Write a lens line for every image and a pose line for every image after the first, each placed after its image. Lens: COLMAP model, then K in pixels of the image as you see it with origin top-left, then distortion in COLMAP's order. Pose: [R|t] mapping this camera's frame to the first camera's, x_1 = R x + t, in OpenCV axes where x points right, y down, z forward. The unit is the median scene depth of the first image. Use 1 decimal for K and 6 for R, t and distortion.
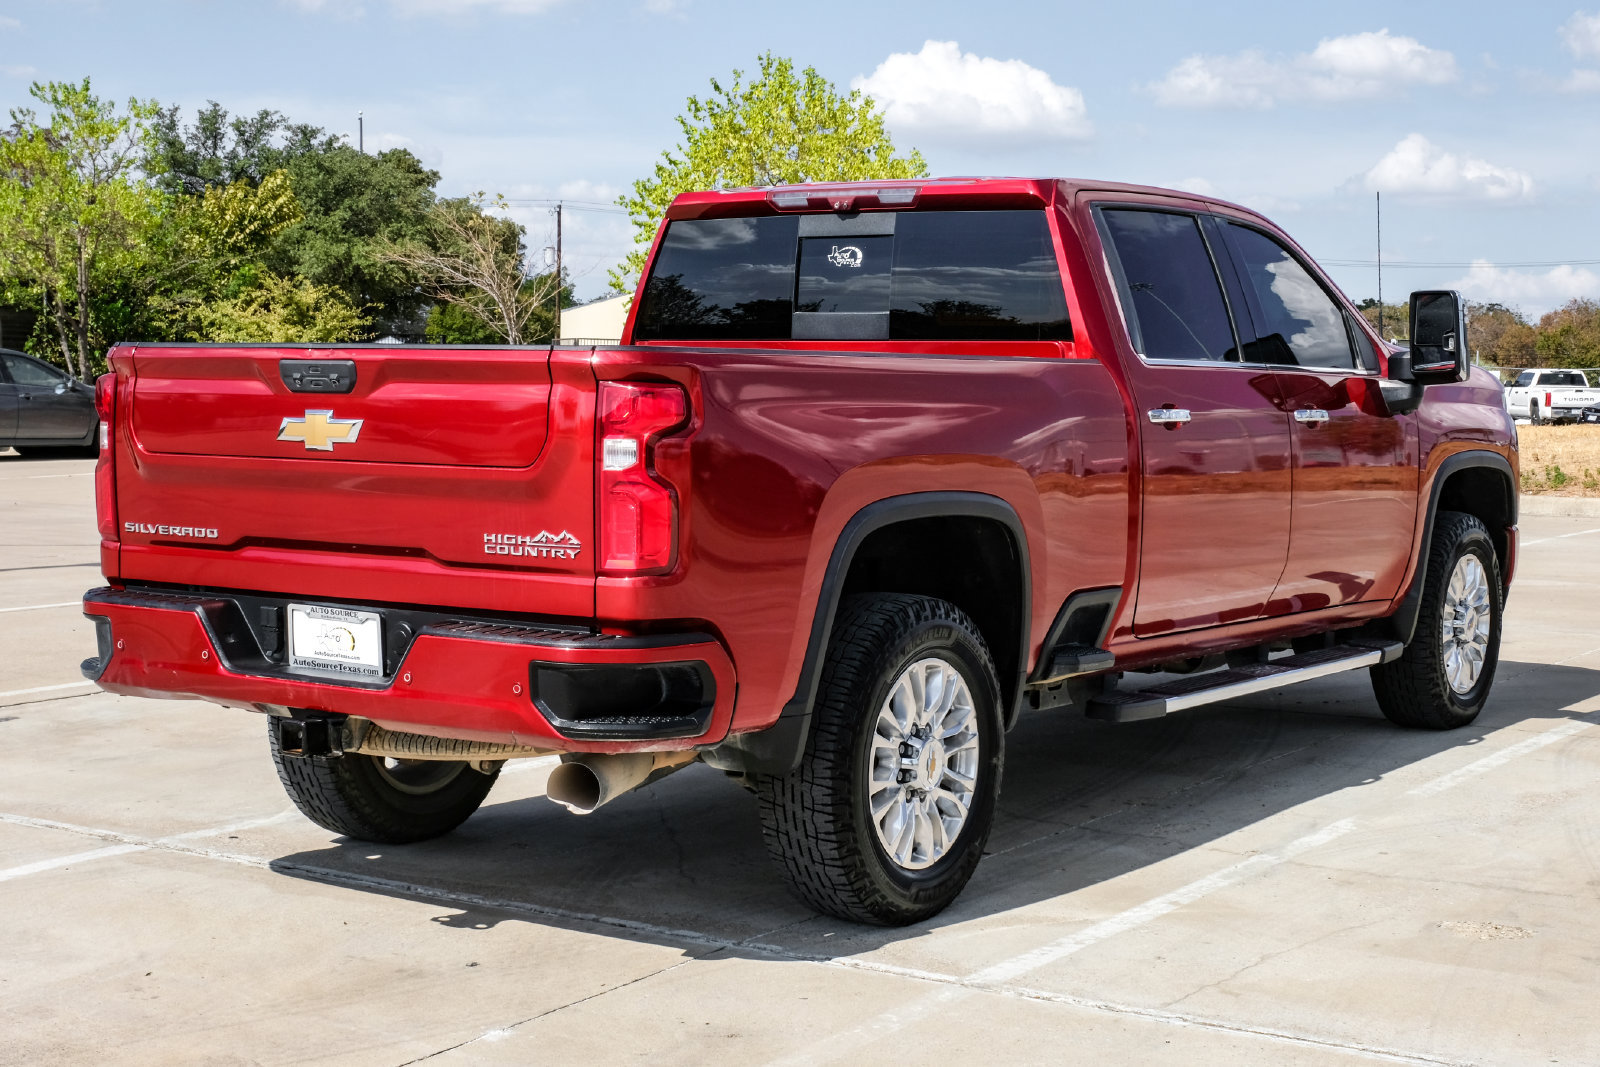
lens RADIAL K [[2593.7, 0, 771.5], [0, 2593.7, 501.9], [0, 0, 1]] dist [0.015610, 0.070597]
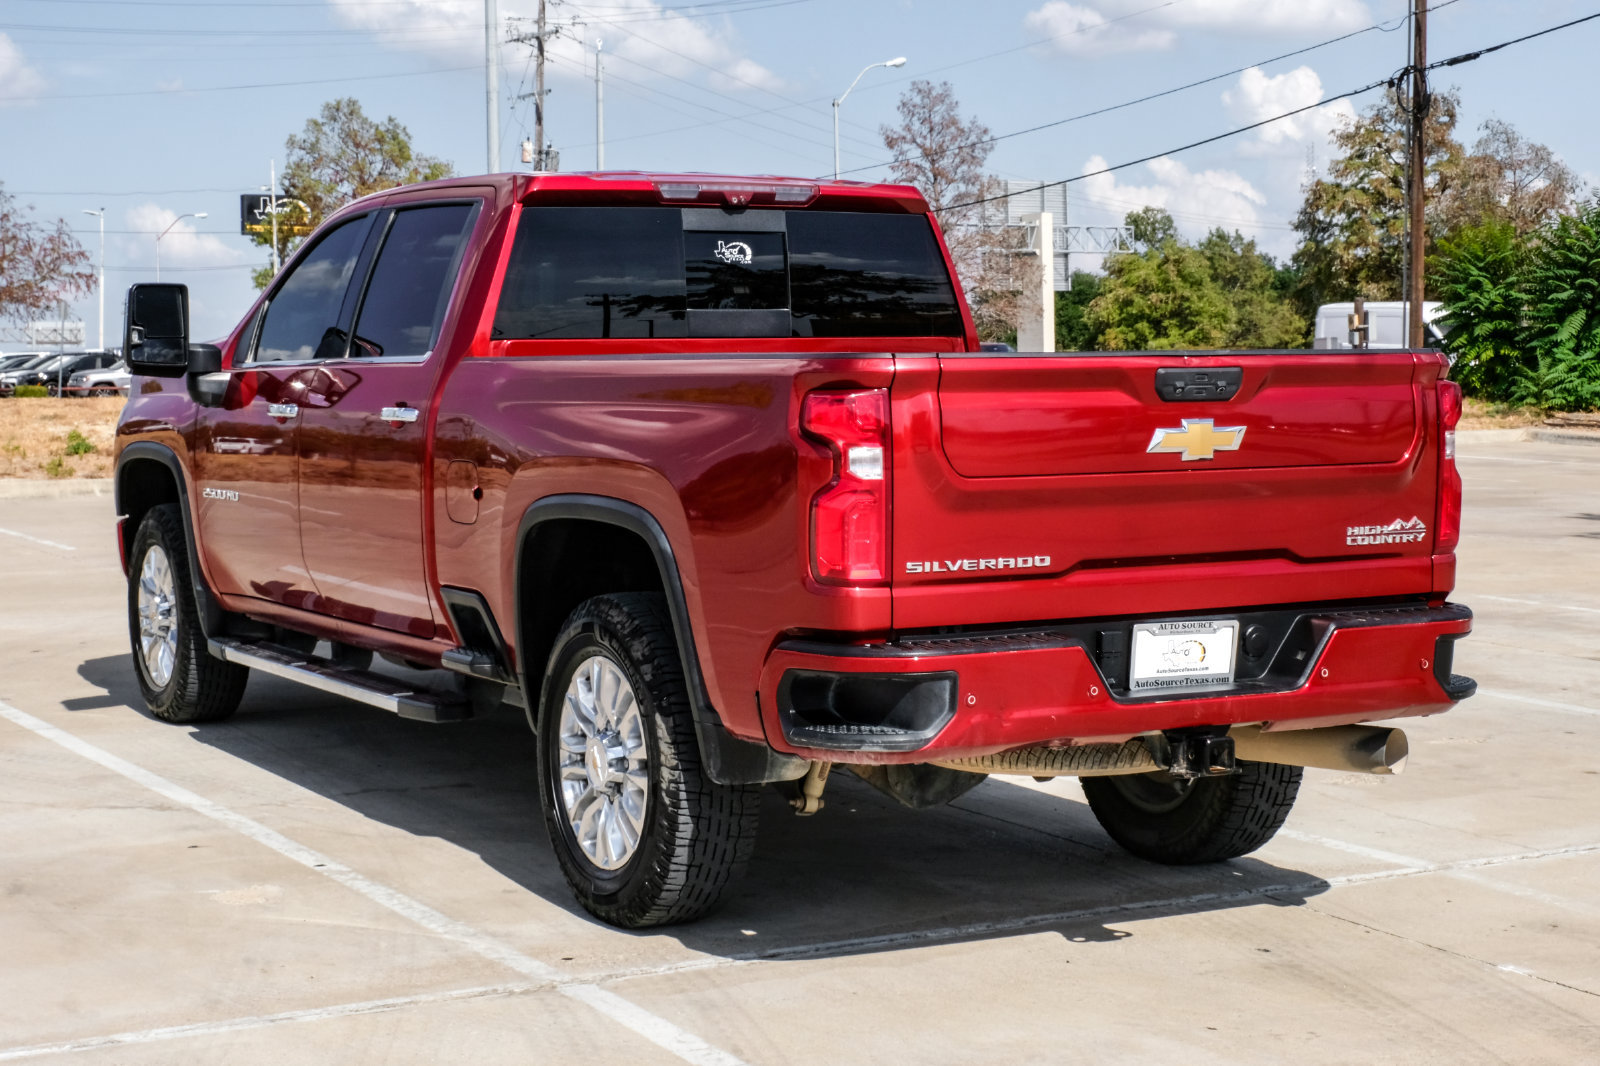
lens RADIAL K [[2739.4, 0, 805.7], [0, 2739.4, 473.8], [0, 0, 1]] dist [0.032945, 0.237121]
pose [[0.424623, -0.055501, 0.903668, -0.896747], [0.056150, 0.997812, 0.034899, -0.045246], [-0.903627, 0.035921, 0.426810, 0.532087]]
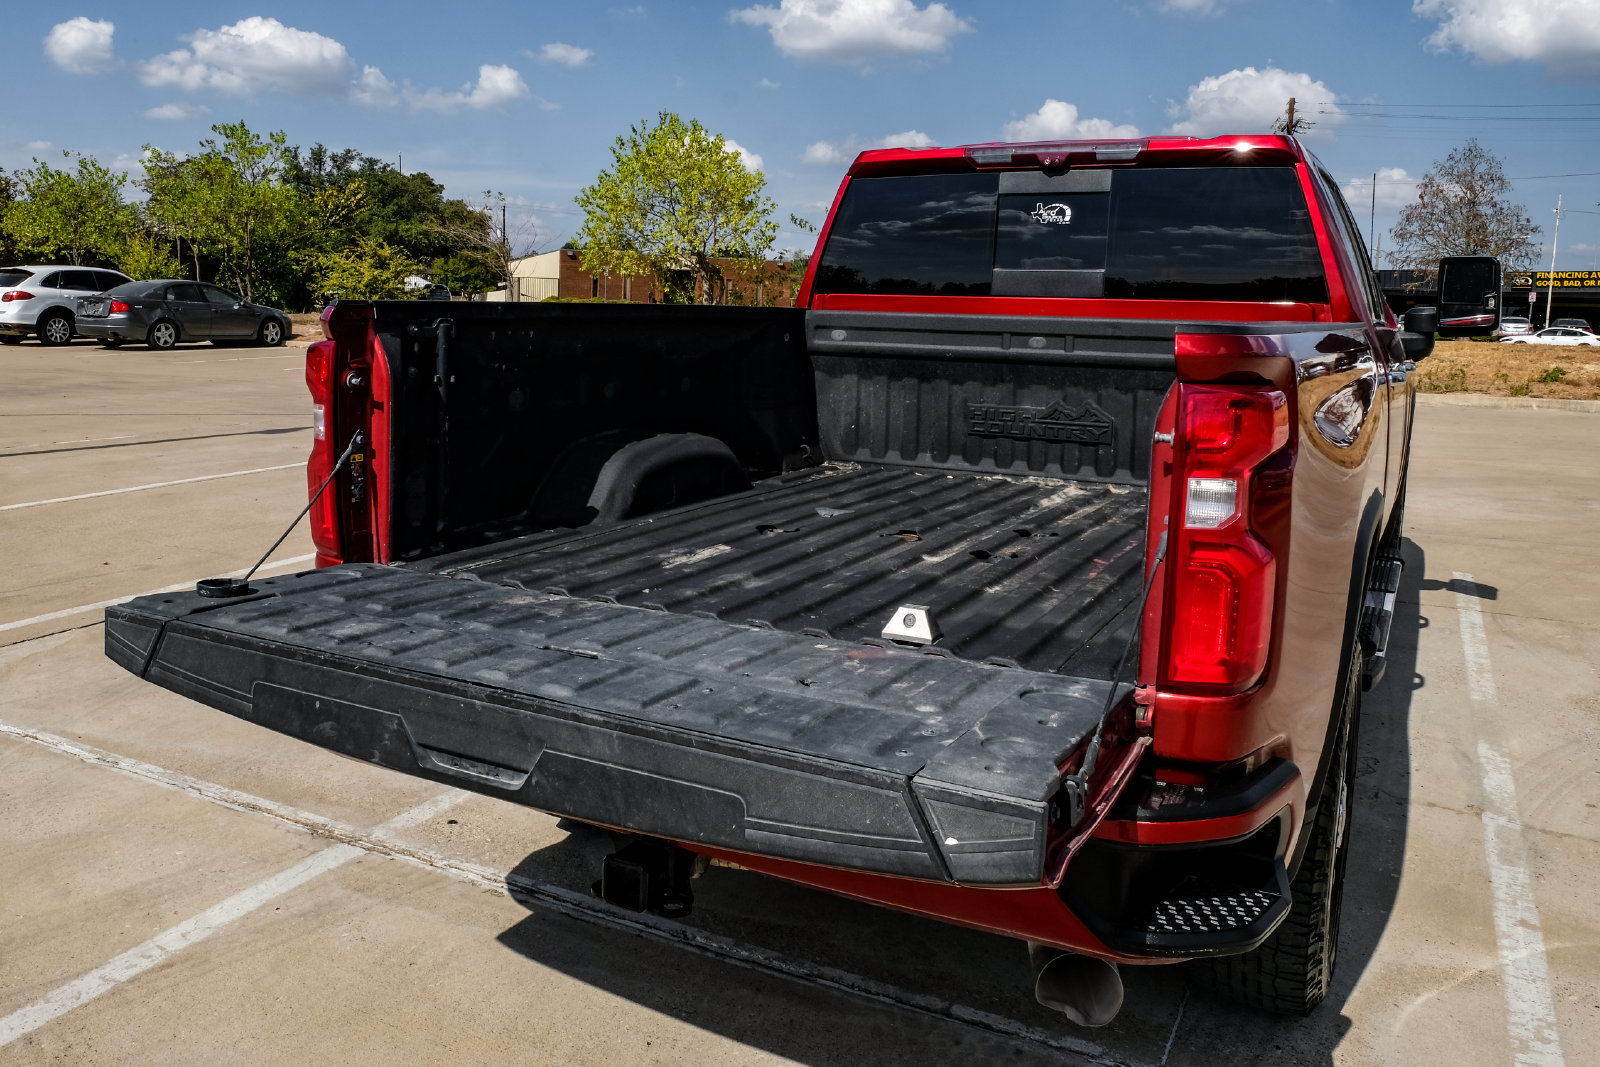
lens RADIAL K [[1283.8, 0, 734.4], [0, 1283.8, 450.9], [0, 0, 1]] dist [-0.016605, 0.012852]
pose [[0.994633, -0.002475, 0.103434, -0.145121], [-0.004868, 0.997488, 0.070675, -0.036827], [-0.103349, -0.070799, 0.992122, 0.508710]]
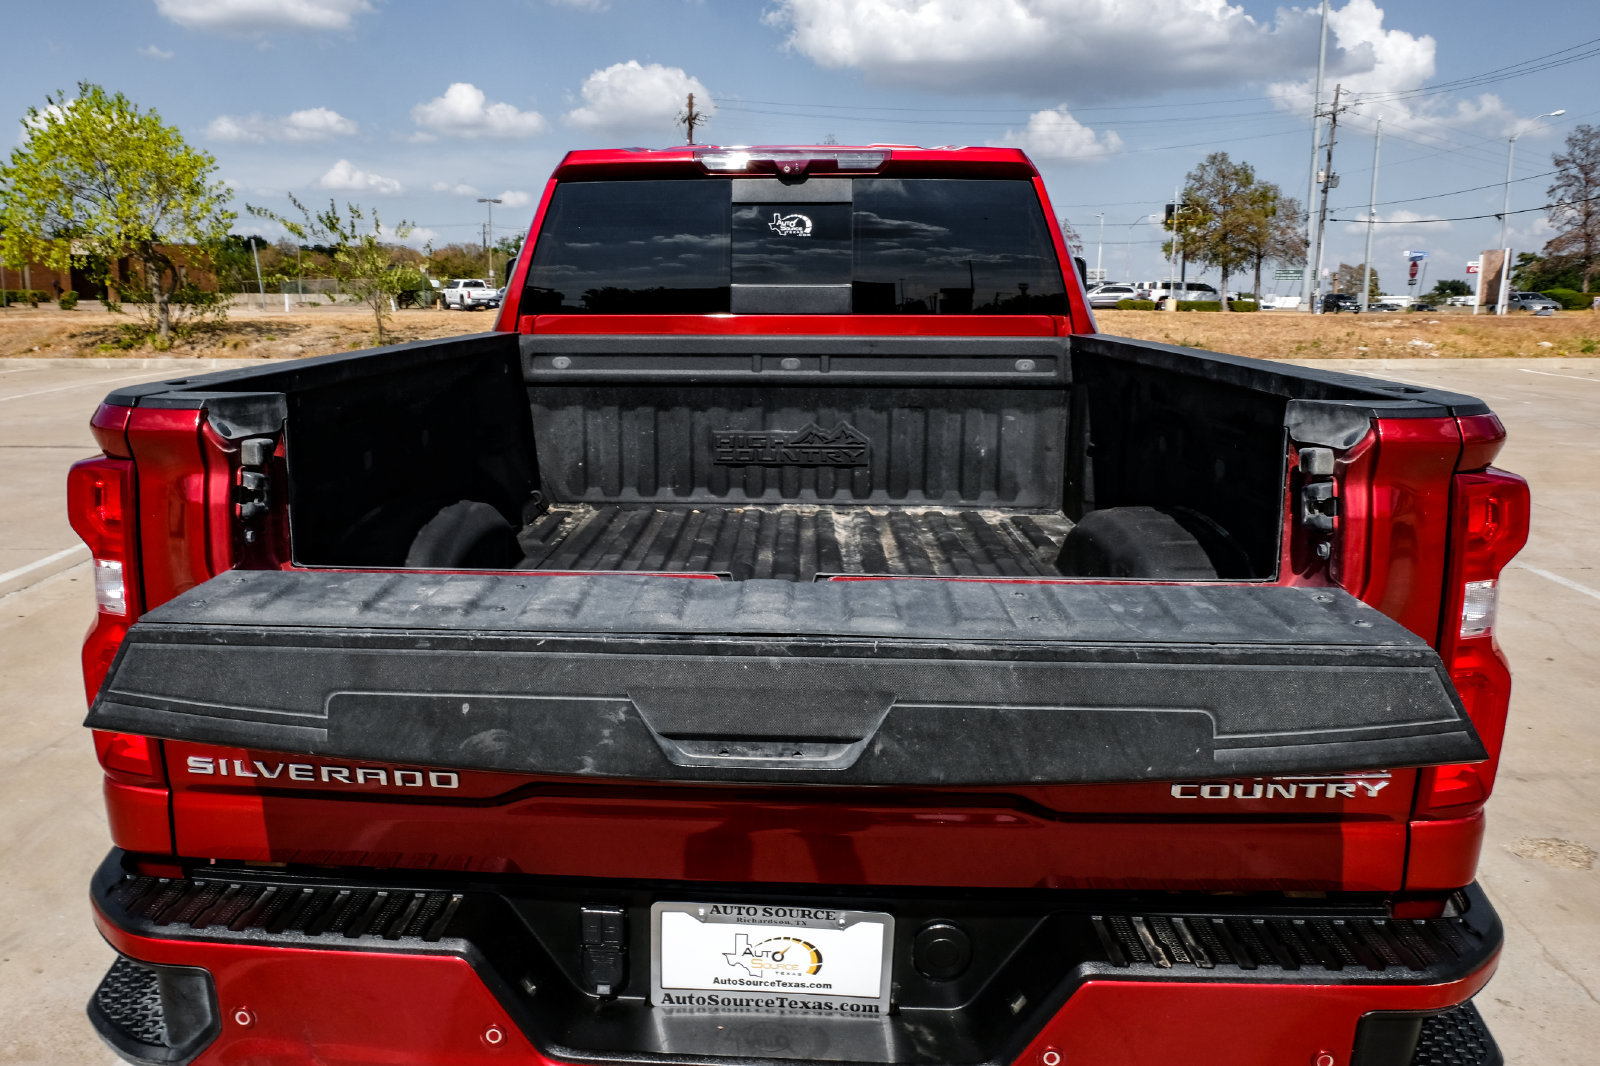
lens RADIAL K [[1214.4, 0, 728.8], [0, 1214.4, 492.4], [0, 0, 1]] dist [-0.029675, 0.027693]
pose [[0.851028, -0.101507, 0.515216, -0.227480], [0.035830, 0.990077, 0.135880, -0.058298], [-0.523897, -0.097177, 0.846220, 0.623697]]
